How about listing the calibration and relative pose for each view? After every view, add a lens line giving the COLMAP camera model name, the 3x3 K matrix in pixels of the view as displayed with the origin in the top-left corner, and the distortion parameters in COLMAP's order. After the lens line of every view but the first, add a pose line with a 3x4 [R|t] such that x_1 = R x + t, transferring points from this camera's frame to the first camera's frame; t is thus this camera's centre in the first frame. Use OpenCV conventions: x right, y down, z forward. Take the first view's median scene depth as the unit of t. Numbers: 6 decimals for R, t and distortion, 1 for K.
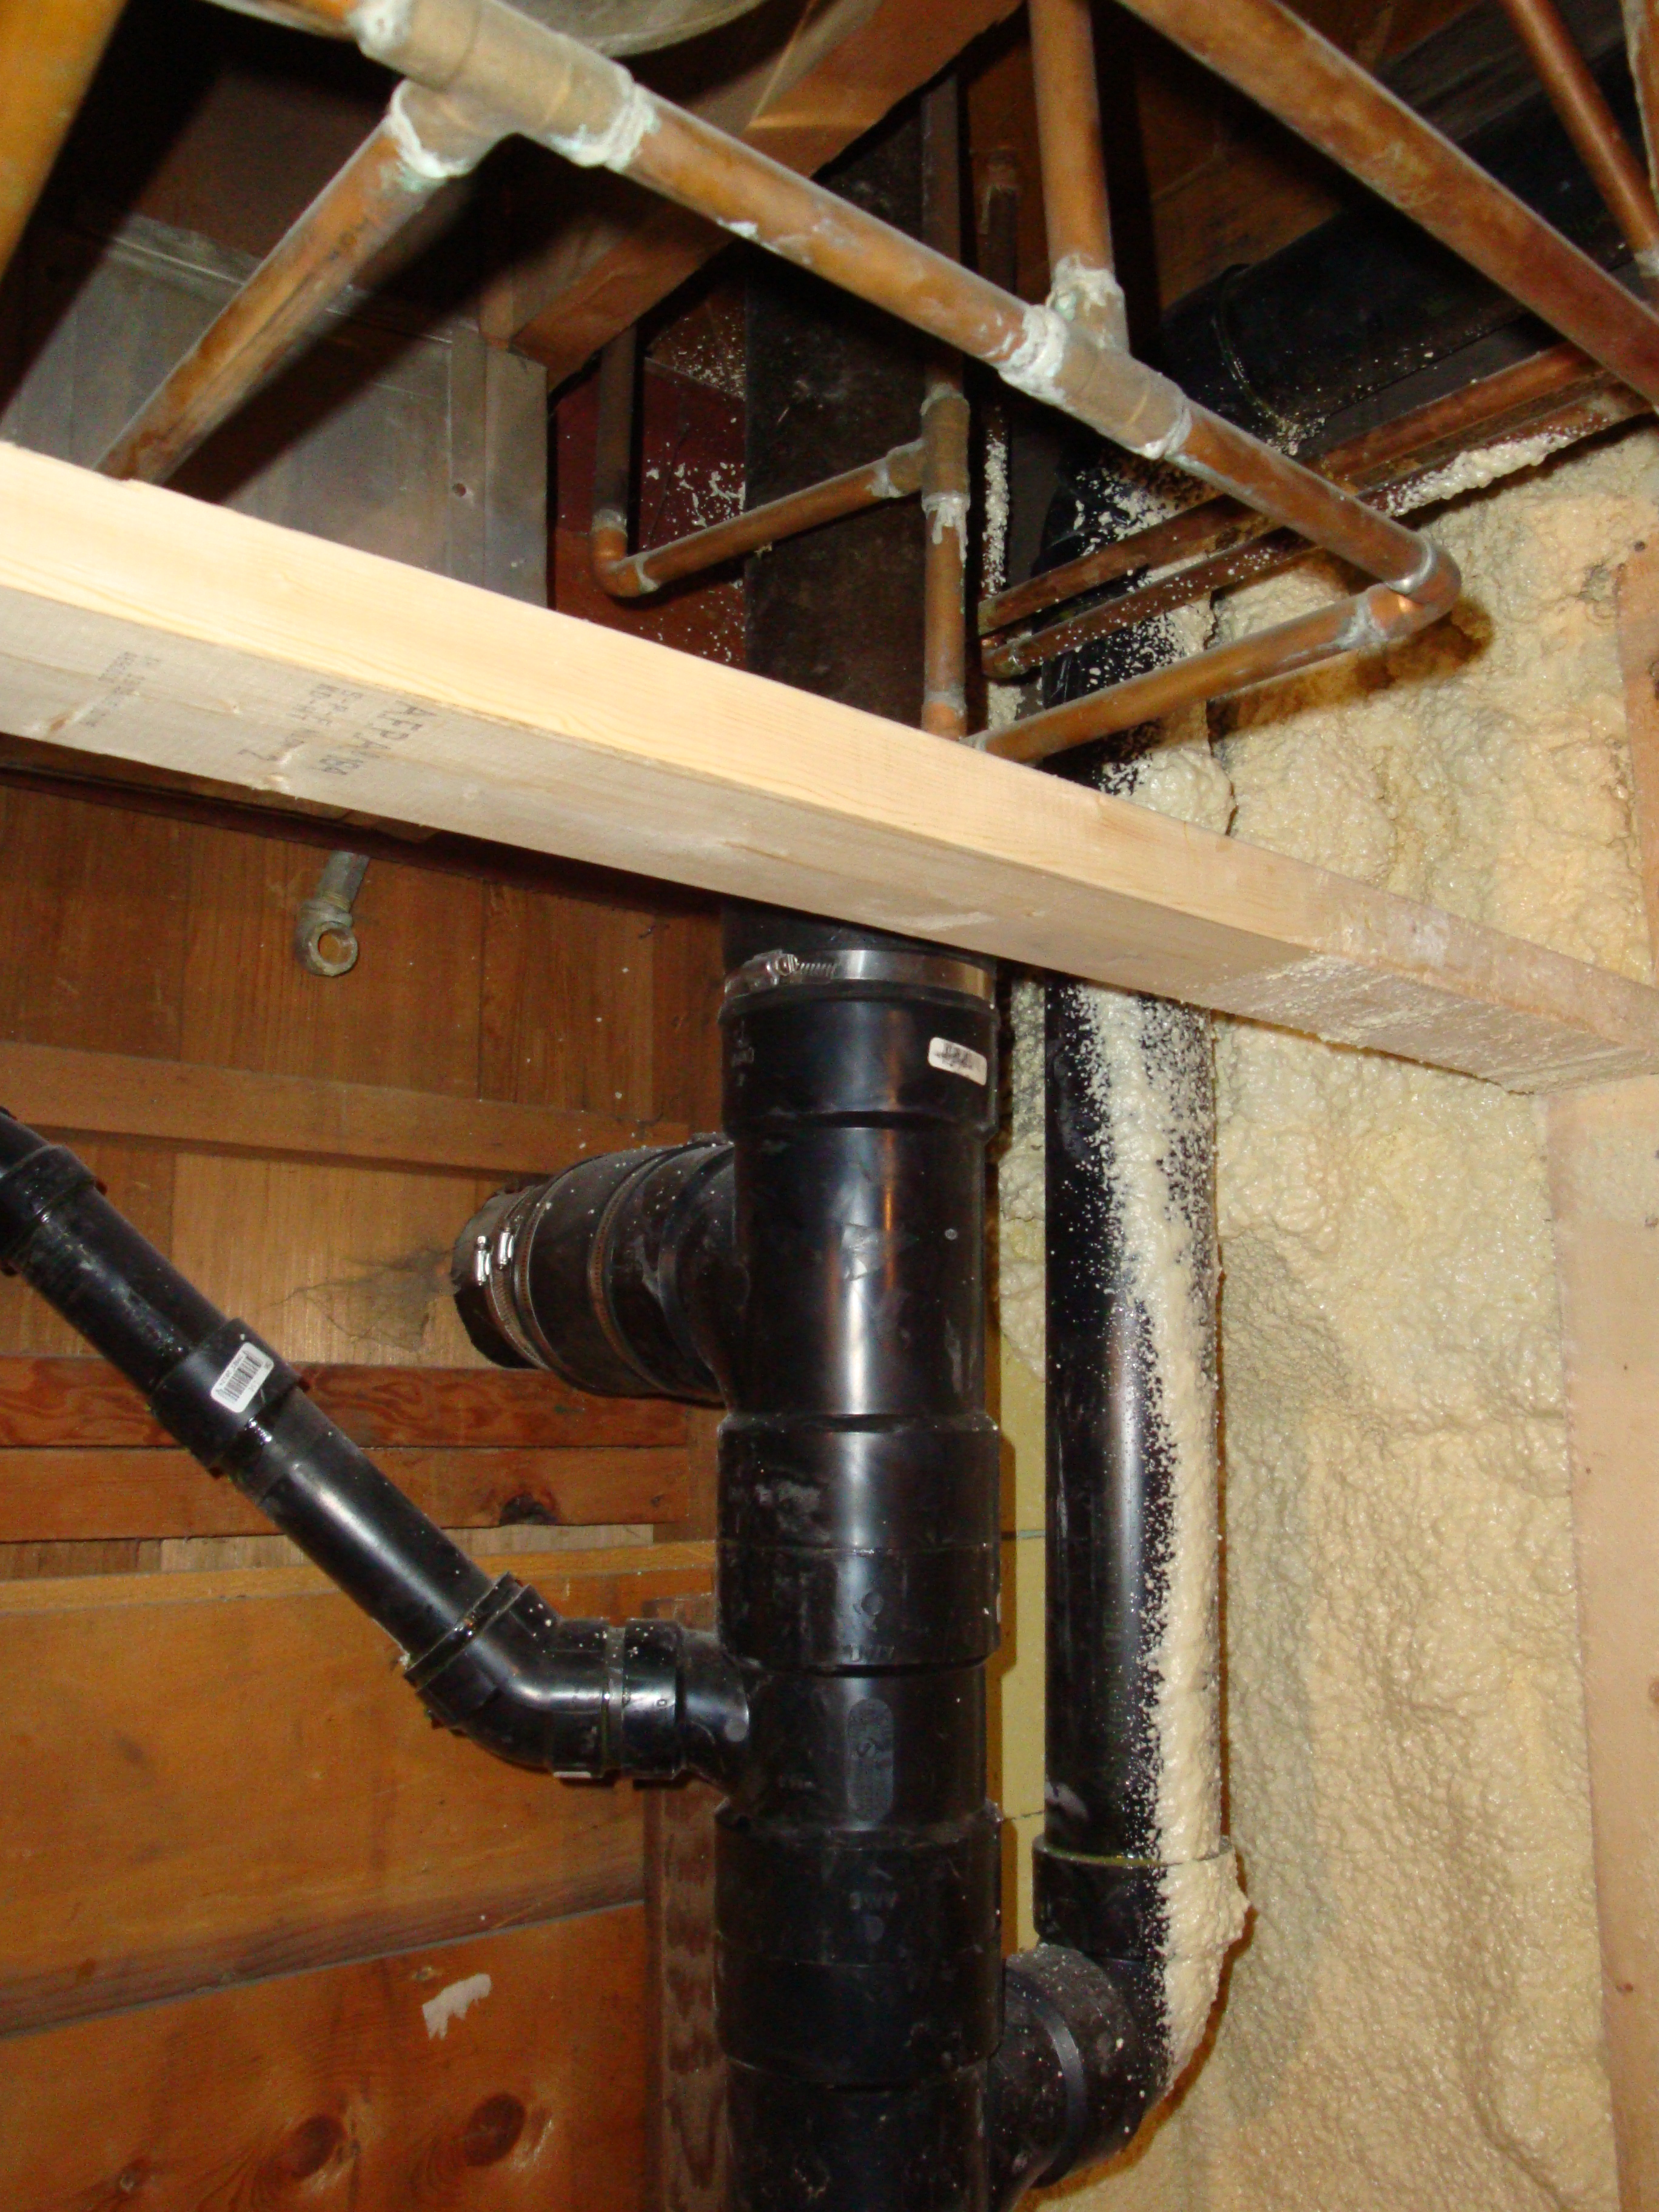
lens RADIAL K [[1862.2, 0, 837.8], [0, 1862.2, 1111.2], [0, 0, 1]] dist [-0.166197, 0.139522]
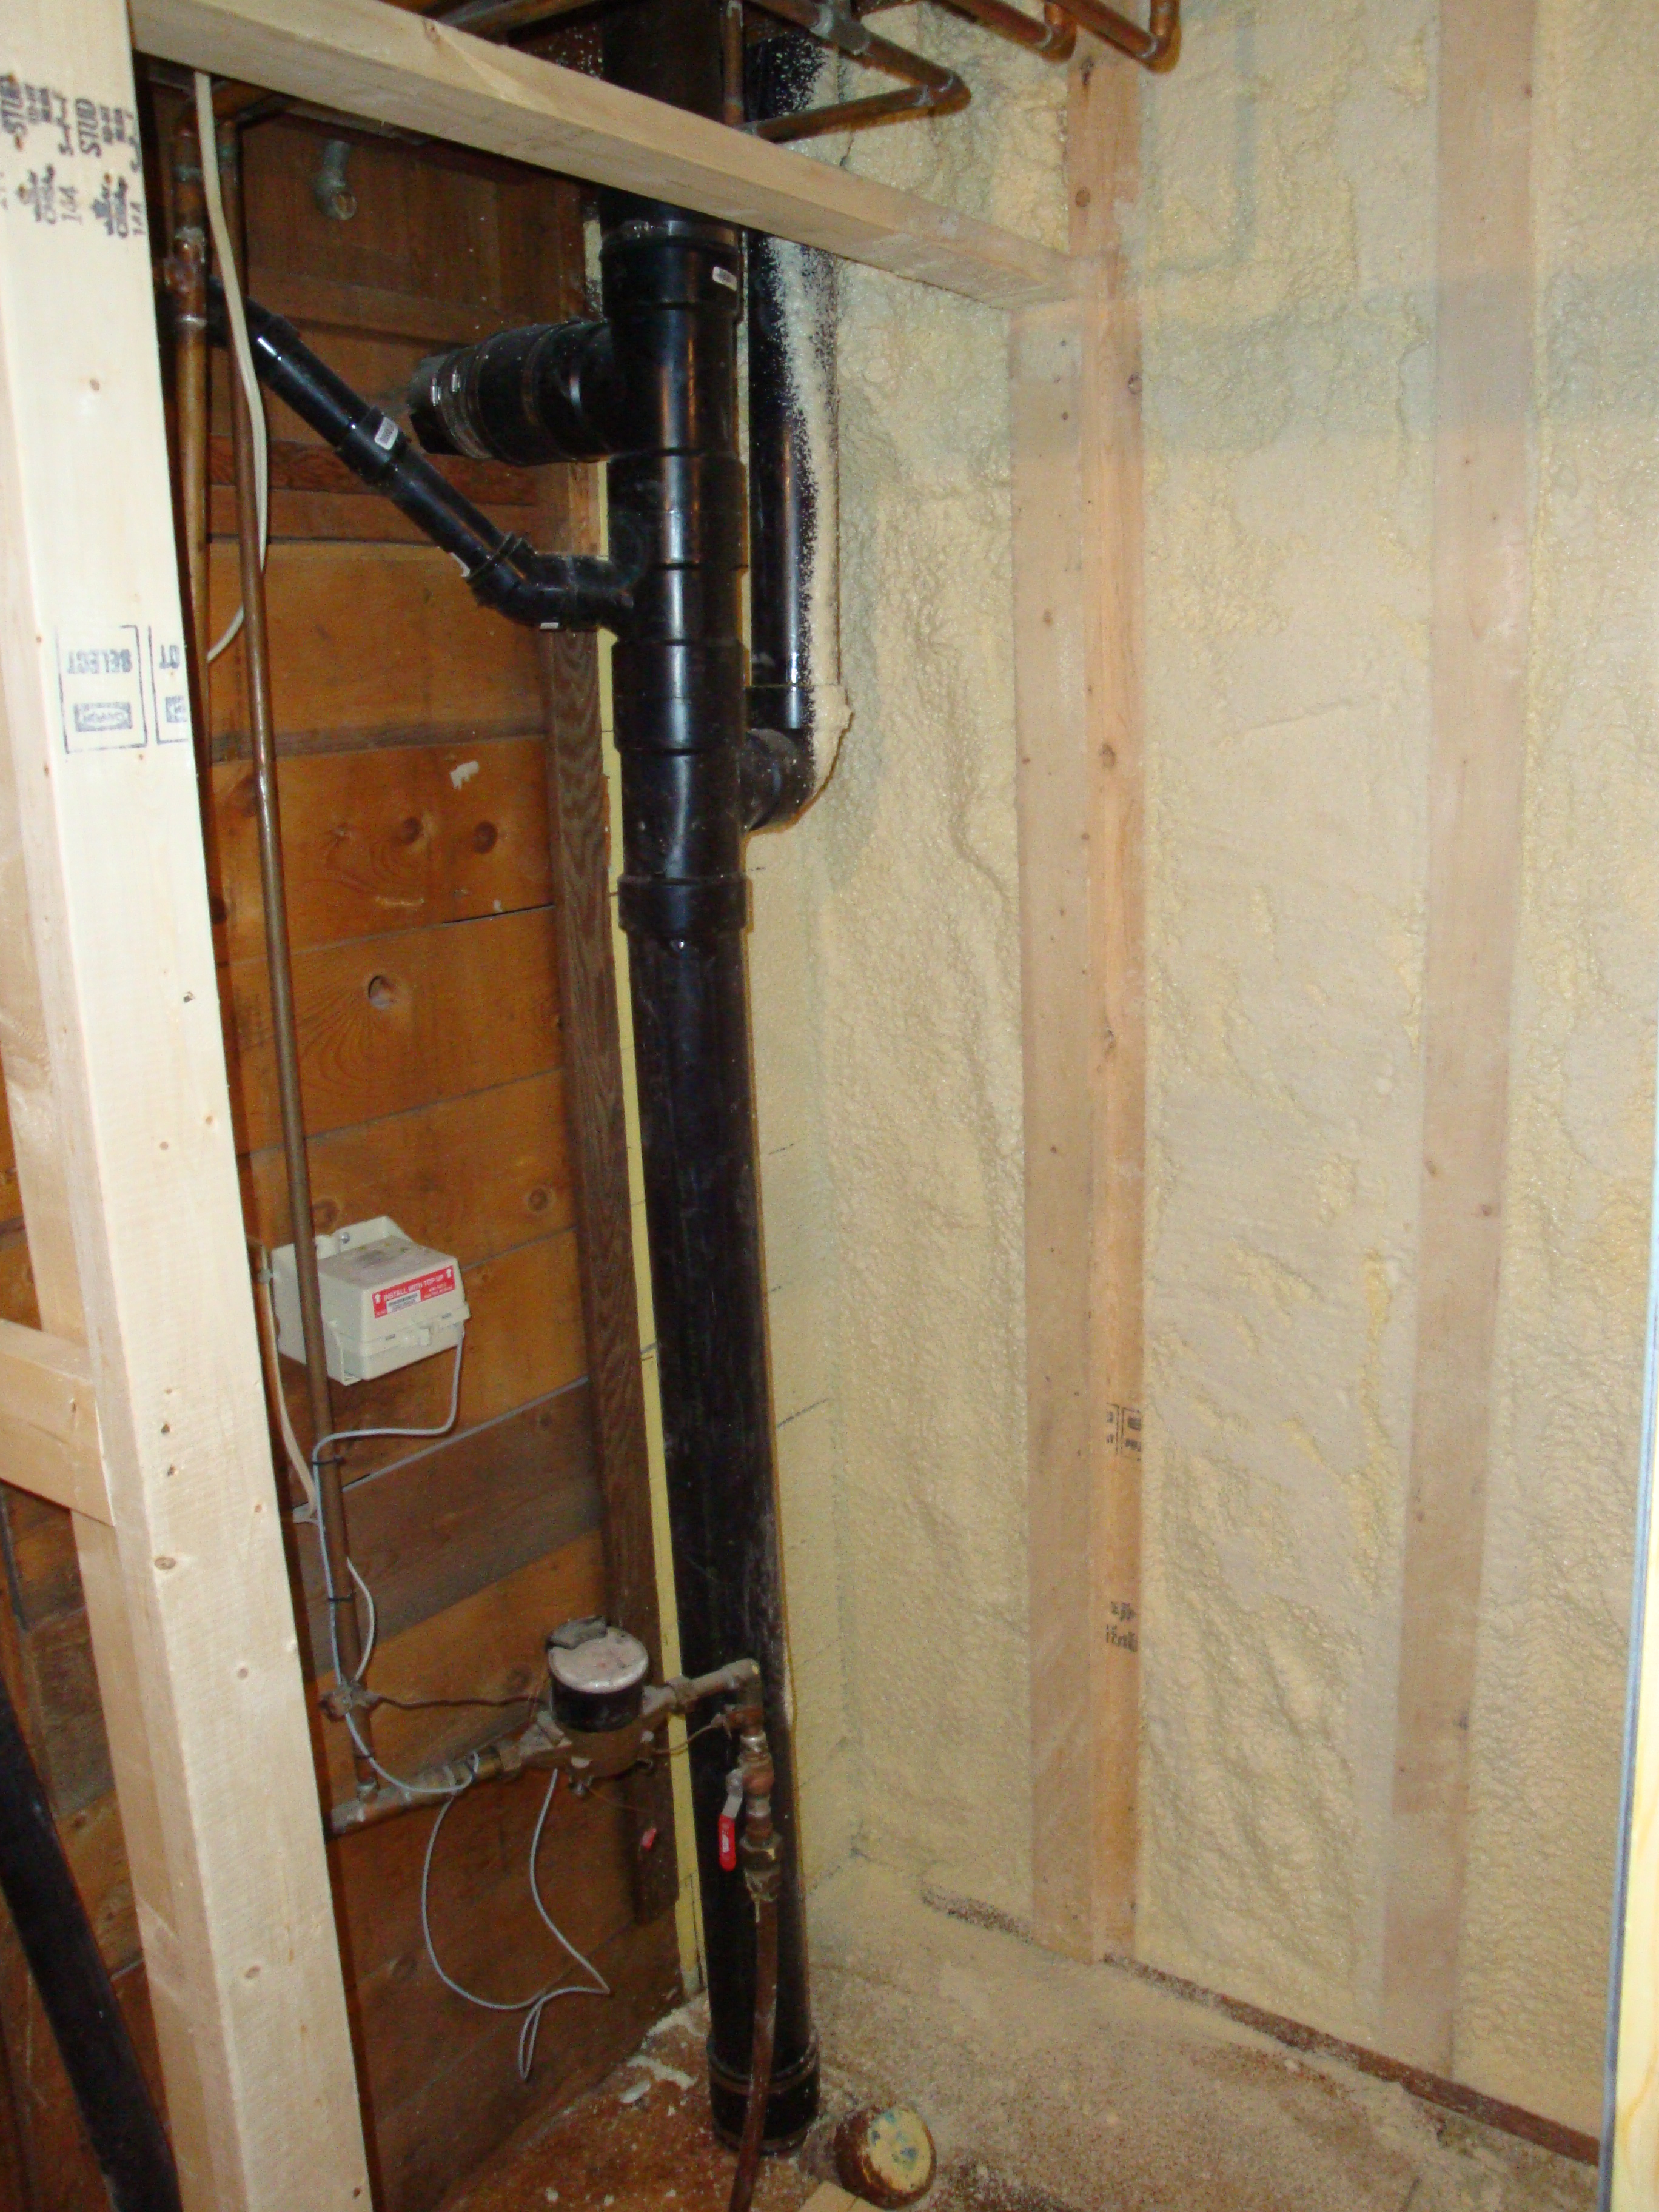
lens RADIAL K [[1862.2, 0, 837.8], [0, 1862.2, 1111.2], [0, 0, 1]] dist [-0.166197, 0.139522]
pose [[0.970312, -0.068005, 0.232100, -0.273323], [-0.026971, 0.923244, 0.383265, 0.042967], [-0.240349, -0.378147, 0.894001, -0.941008]]
